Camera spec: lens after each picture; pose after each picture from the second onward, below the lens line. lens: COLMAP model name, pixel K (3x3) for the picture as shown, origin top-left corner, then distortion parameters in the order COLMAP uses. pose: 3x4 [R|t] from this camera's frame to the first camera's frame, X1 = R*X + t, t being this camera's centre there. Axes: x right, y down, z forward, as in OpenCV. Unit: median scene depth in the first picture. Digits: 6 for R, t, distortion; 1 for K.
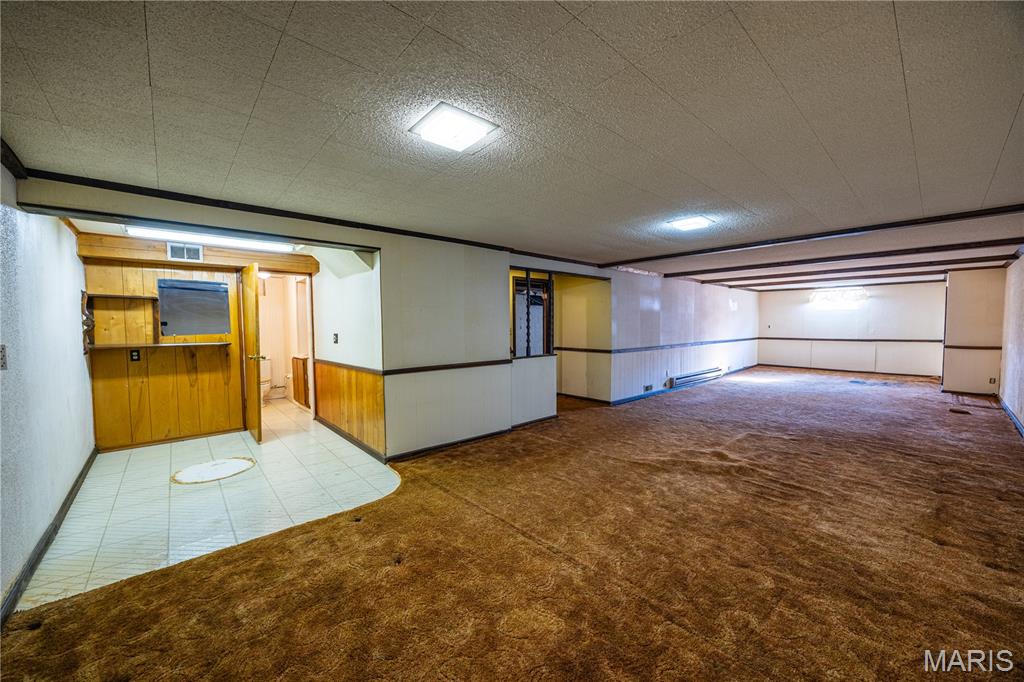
lens RADIAL K [[381.4, 0, 511.7], [0, 381.4, 344.0], [0, 0, 1]] dist [-0.008525, 0.000320]
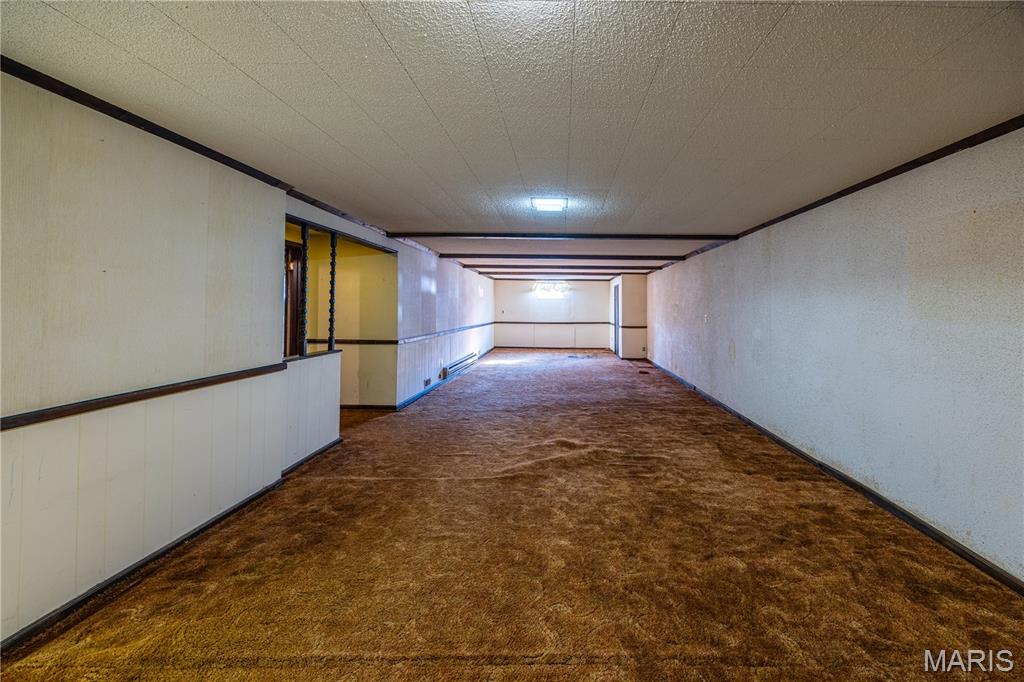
lens RADIAL K [[401.7, 0, 532.9], [0, 401.7, 297.4], [0, 0, 1]] dist [-0.006514, 0.000813]
pose [[0.670062, 0.032896, 0.741576, -0.210166], [0.026136, 0.997353, -0.067858, -0.010587], [-0.741845, 0.064851, 0.667428, 0.260687]]
